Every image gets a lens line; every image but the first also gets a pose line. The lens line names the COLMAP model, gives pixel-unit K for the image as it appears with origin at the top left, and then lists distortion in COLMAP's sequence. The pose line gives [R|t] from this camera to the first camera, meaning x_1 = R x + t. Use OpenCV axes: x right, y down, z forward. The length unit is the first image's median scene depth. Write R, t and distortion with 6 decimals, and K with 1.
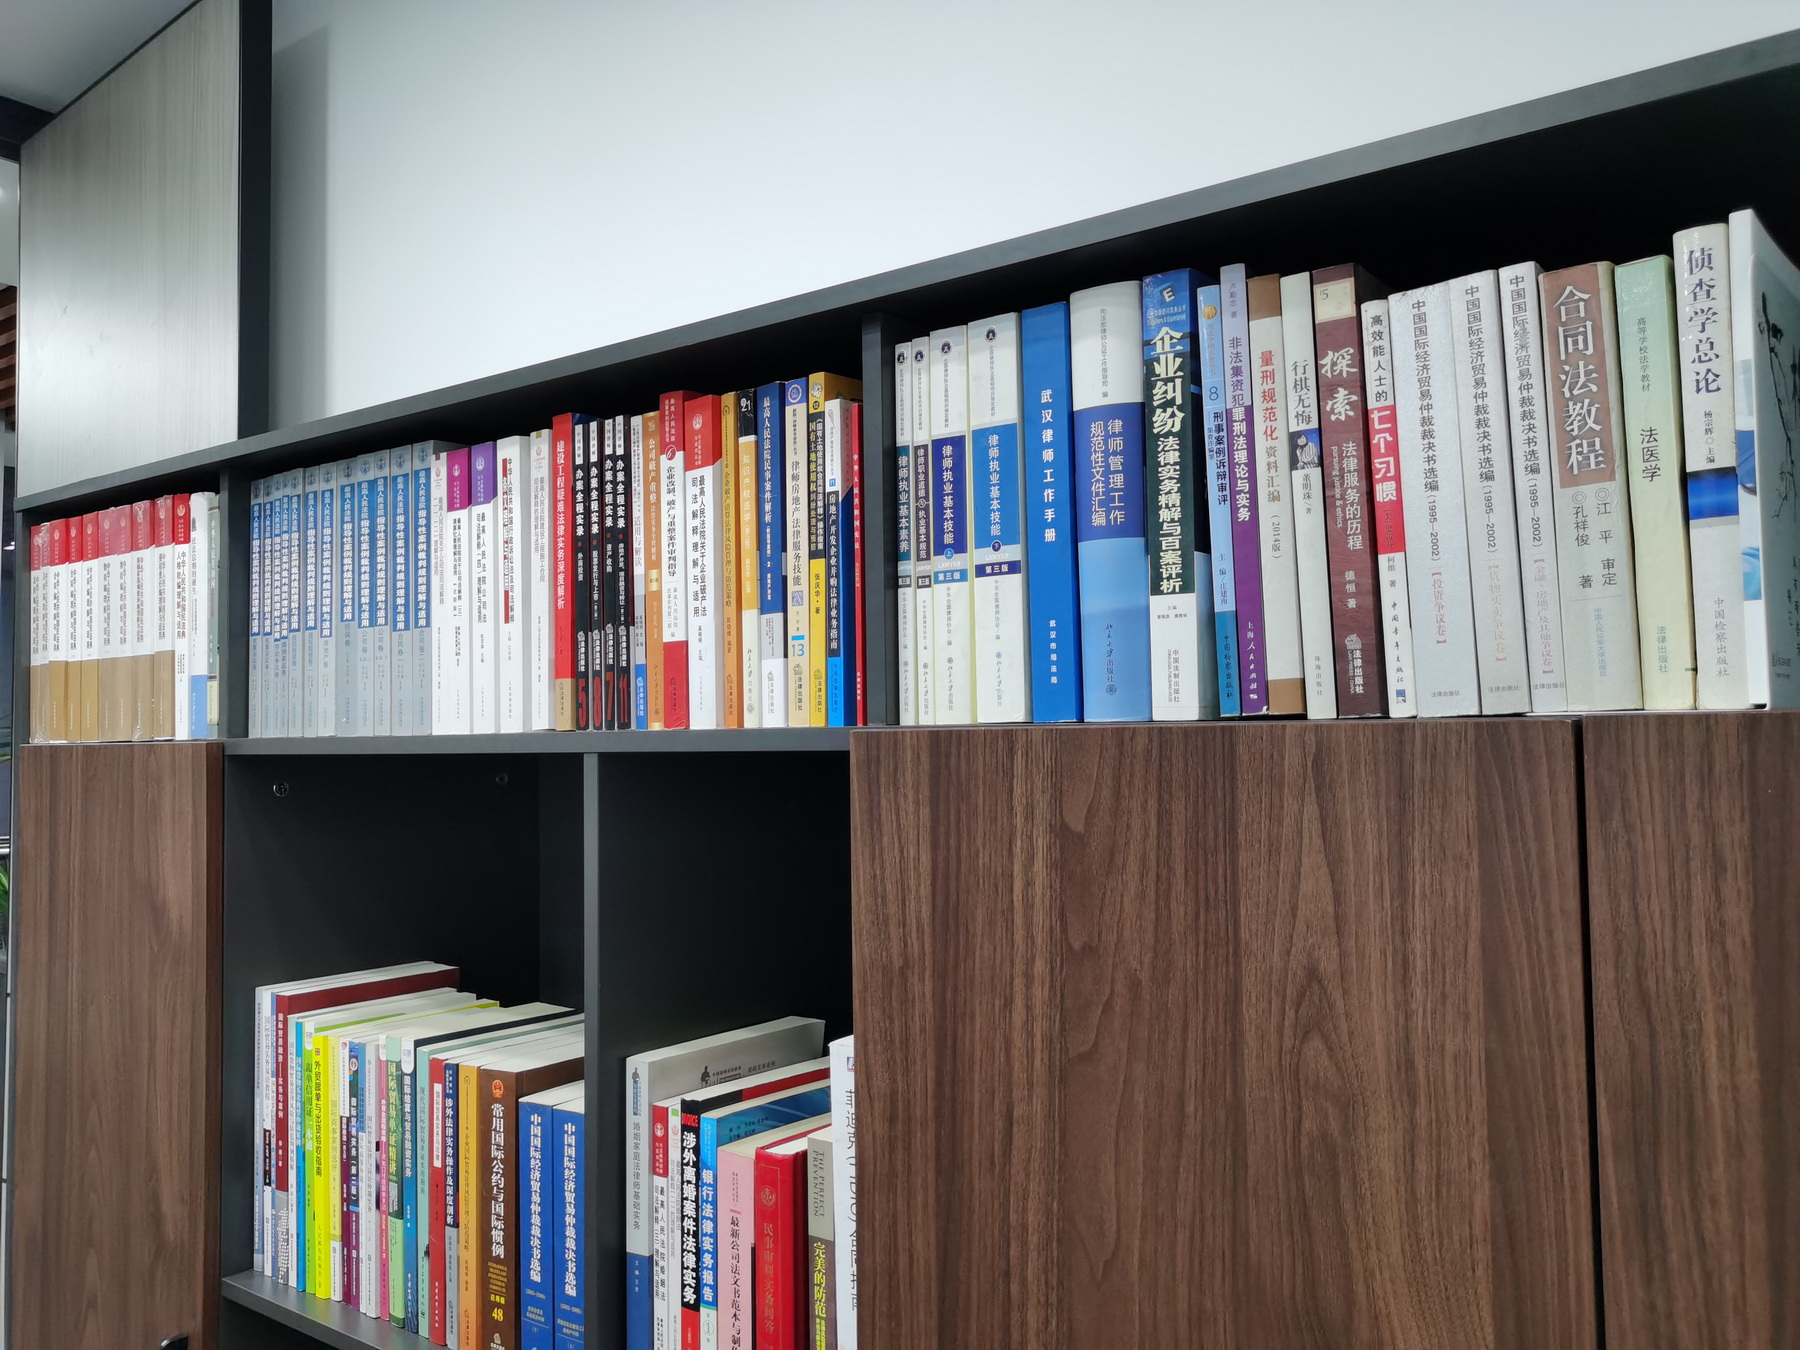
lens RADIAL K [[1393.4, 0, 900.0], [0, 1393.4, 675.0], [0, 0, 1]] dist [0.034414, -0.040535]
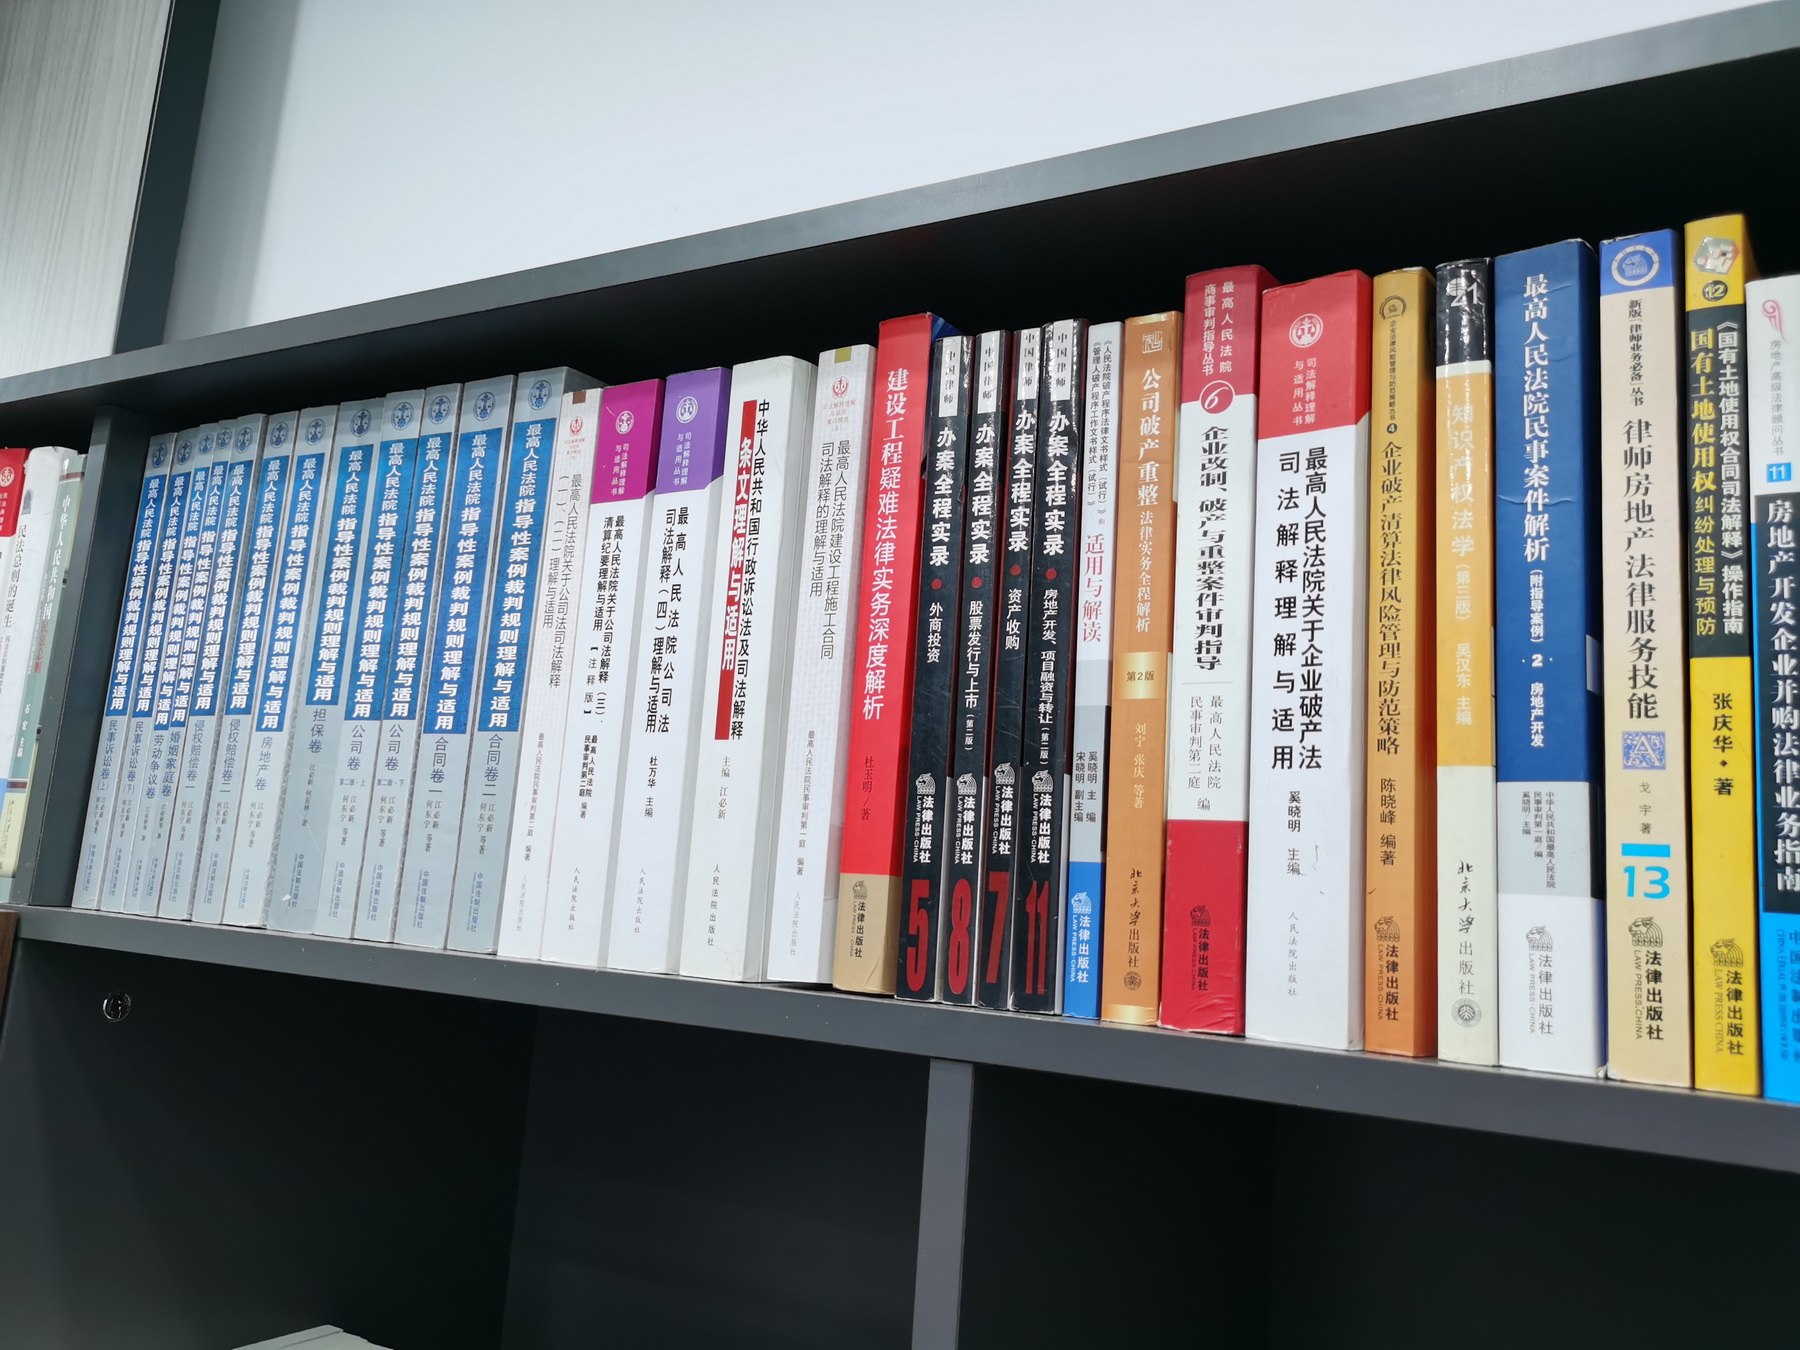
lens RADIAL K [[1393.4, 0, 900.0], [0, 1393.4, 675.0], [0, 0, 1]] dist [0.034414, -0.040535]
pose [[0.987530, 0.105736, 0.116634, -0.277967], [-0.091530, 0.988414, -0.121081, -0.007016], [-0.128085, 0.108895, 0.985767, 0.526070]]
